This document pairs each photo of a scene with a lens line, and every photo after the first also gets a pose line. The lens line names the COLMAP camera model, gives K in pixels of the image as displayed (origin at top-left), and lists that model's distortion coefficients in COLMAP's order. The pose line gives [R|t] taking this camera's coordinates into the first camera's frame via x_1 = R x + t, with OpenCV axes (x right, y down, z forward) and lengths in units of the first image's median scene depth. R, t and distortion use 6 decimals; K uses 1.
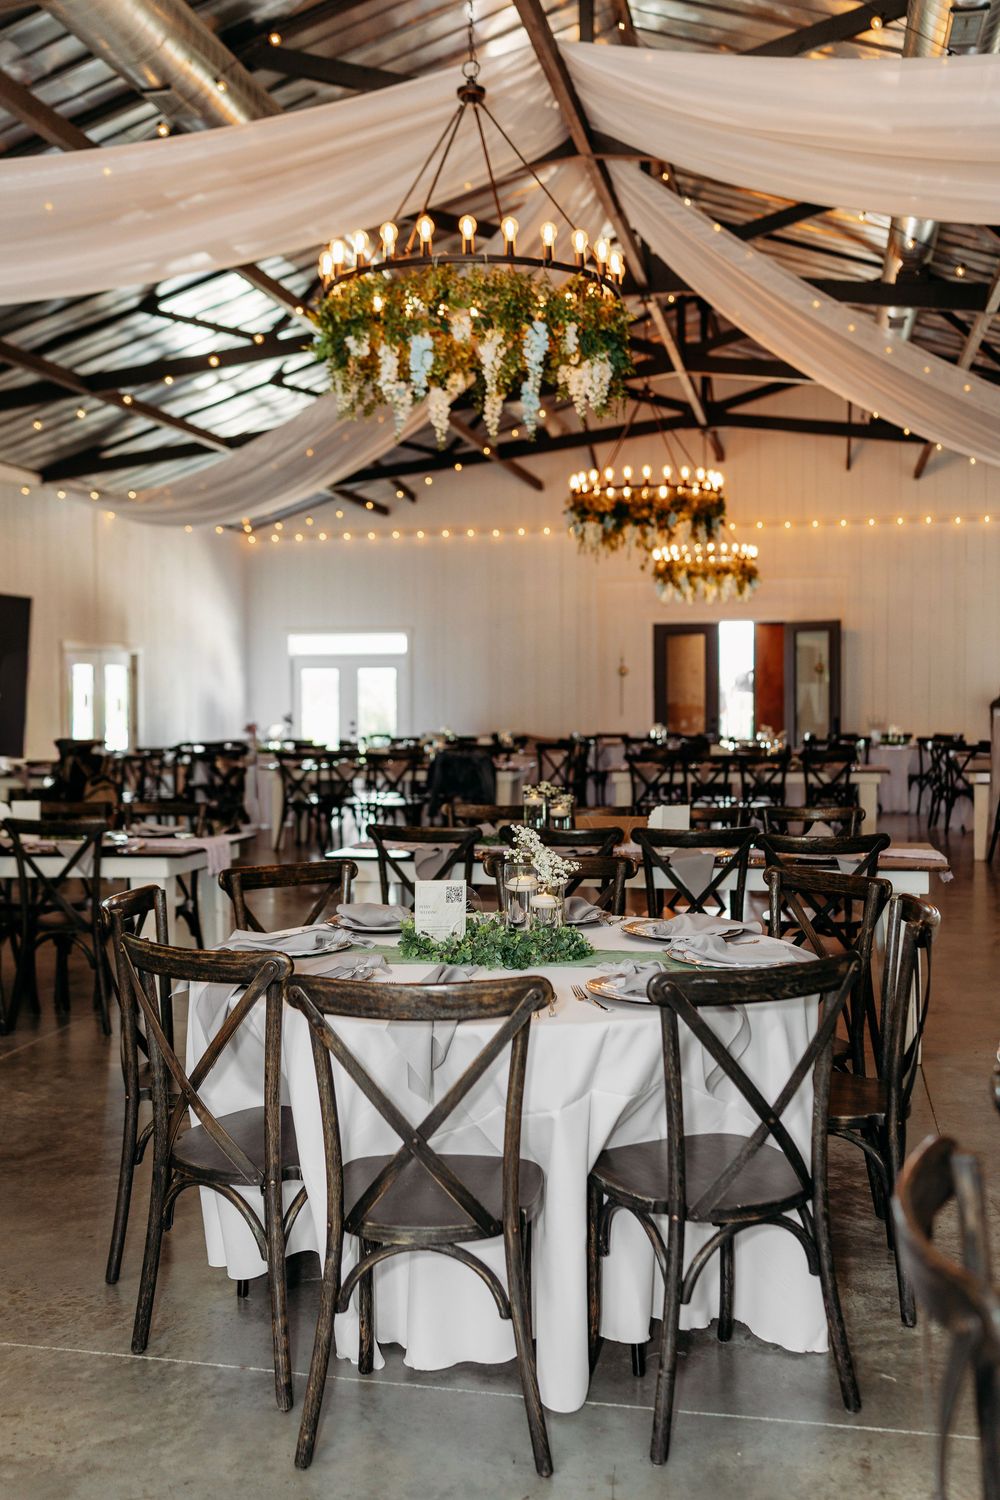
lens RADIAL K [[1417.8, 0, 500.0], [0, 1417.8, 750.0], [0, 0, 1]] dist [0.004310, -0.018380]
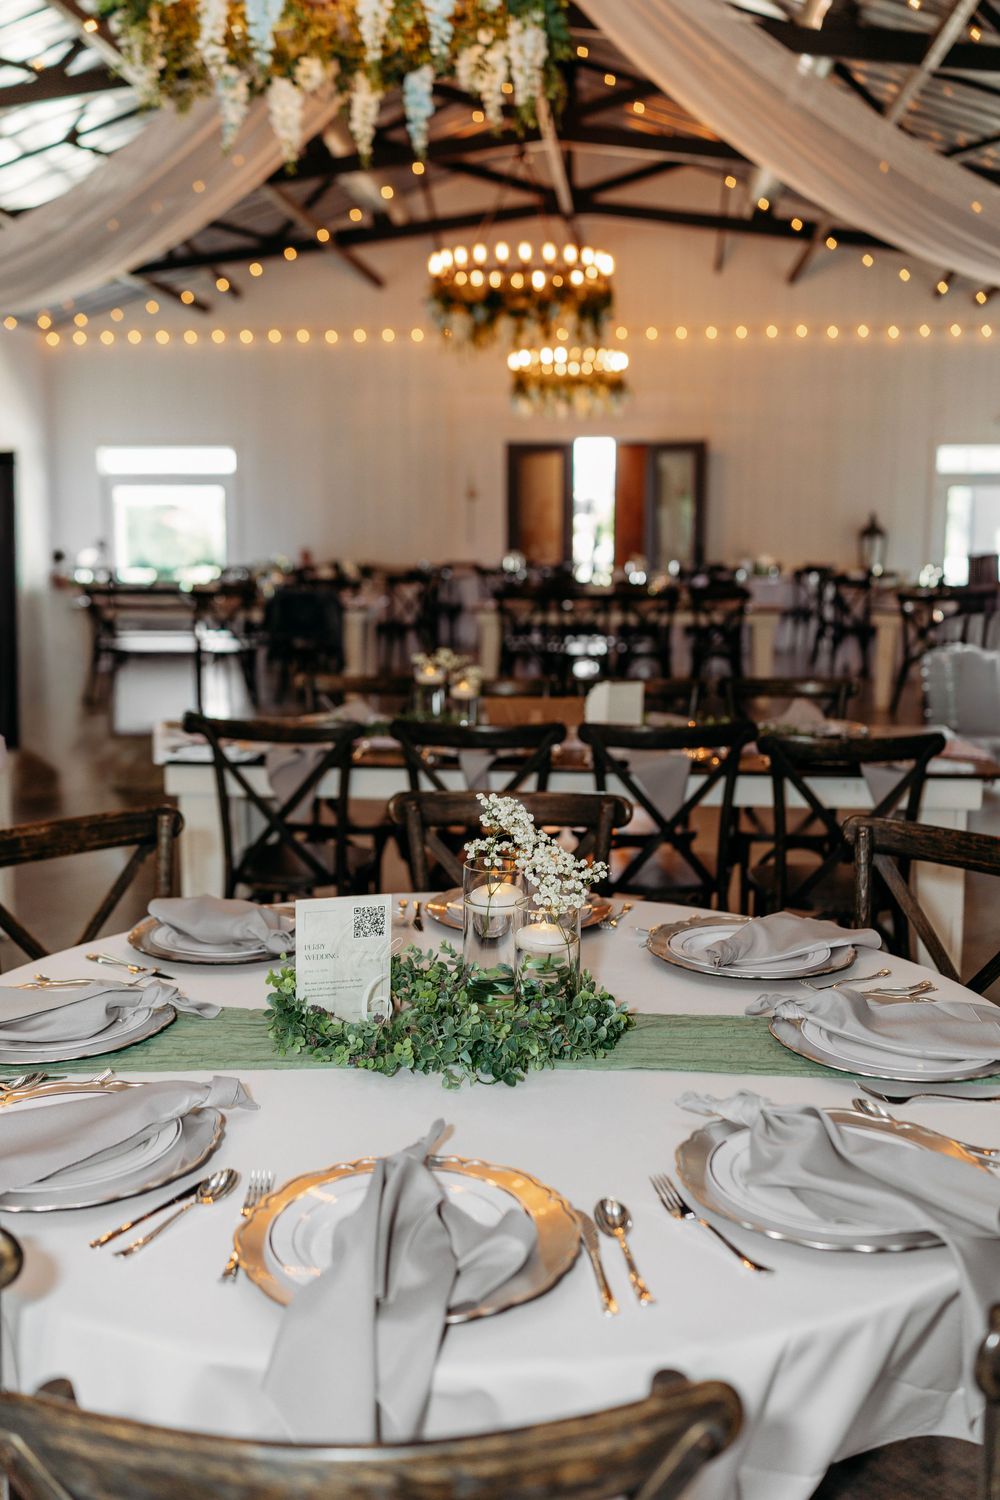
lens RADIAL K [[1417.8, 0, 500.0], [0, 1417.8, 750.0], [0, 0, 1]] dist [0.004310, -0.018380]
pose [[0.992838, -0.012345, 0.118827, -0.011073], [-0.002429, 0.992355, 0.123396, -0.006750], [-0.119442, -0.122801, 0.985218, 0.115224]]
